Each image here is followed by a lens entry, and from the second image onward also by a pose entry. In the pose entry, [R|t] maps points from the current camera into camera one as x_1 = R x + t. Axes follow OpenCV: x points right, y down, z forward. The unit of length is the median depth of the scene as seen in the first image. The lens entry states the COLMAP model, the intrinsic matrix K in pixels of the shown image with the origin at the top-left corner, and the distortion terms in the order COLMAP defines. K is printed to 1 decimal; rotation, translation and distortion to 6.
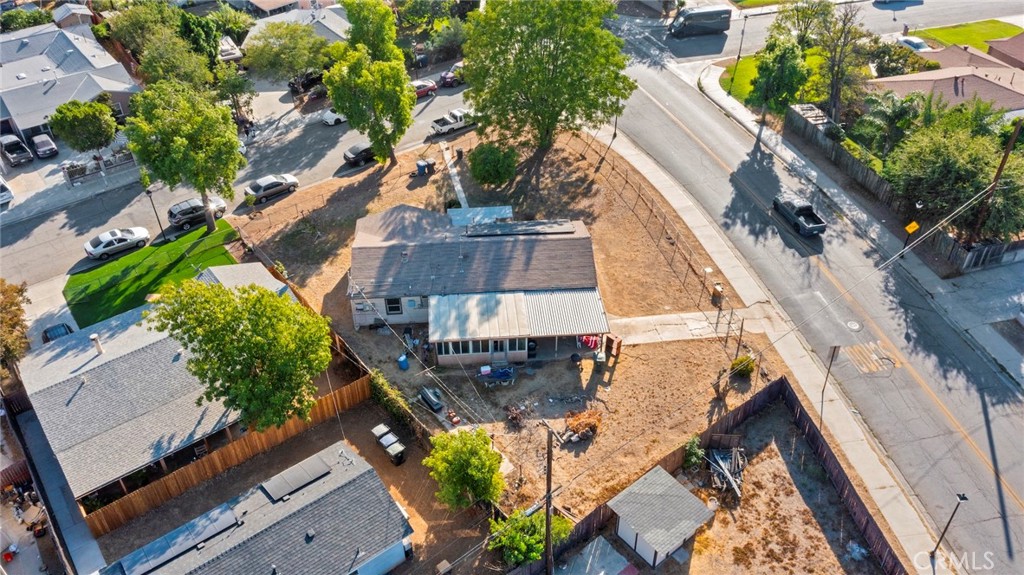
lens RADIAL K [[809.1, 0, 506.3], [0, 809.1, 284.4], [0, 0, 1]] dist [-0.008704, -0.004060]
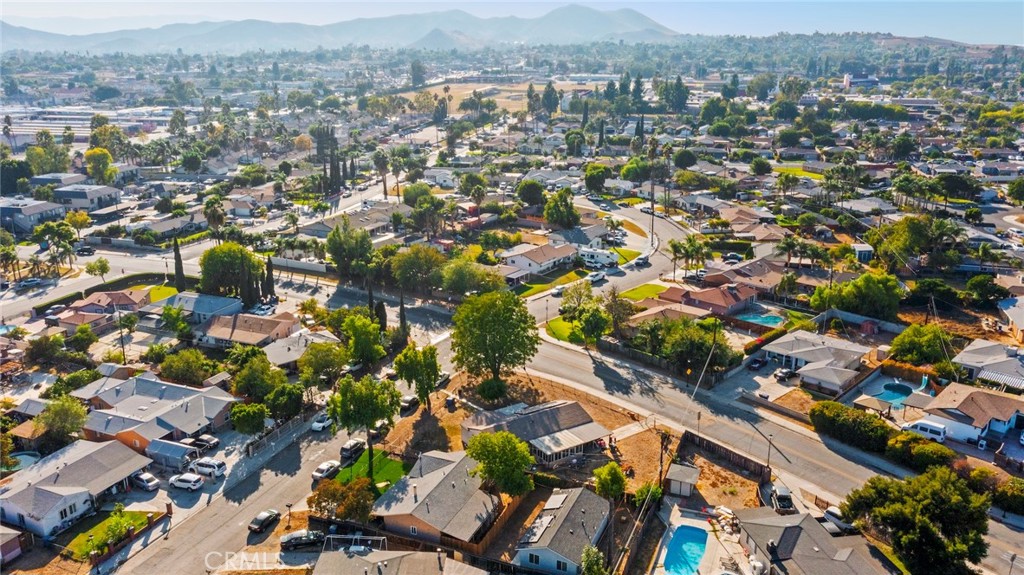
lens RADIAL K [[809.1, 0, 511.2], [0, 809.1, 287.2], [0, 0, 1]] dist [-0.008704, -0.004060]
pose [[0.870600, -0.134953, 0.473121, -0.897055], [0.295208, 0.912585, -0.282913, 0.192266], [-0.393584, 0.385973, 0.834336, -0.723012]]
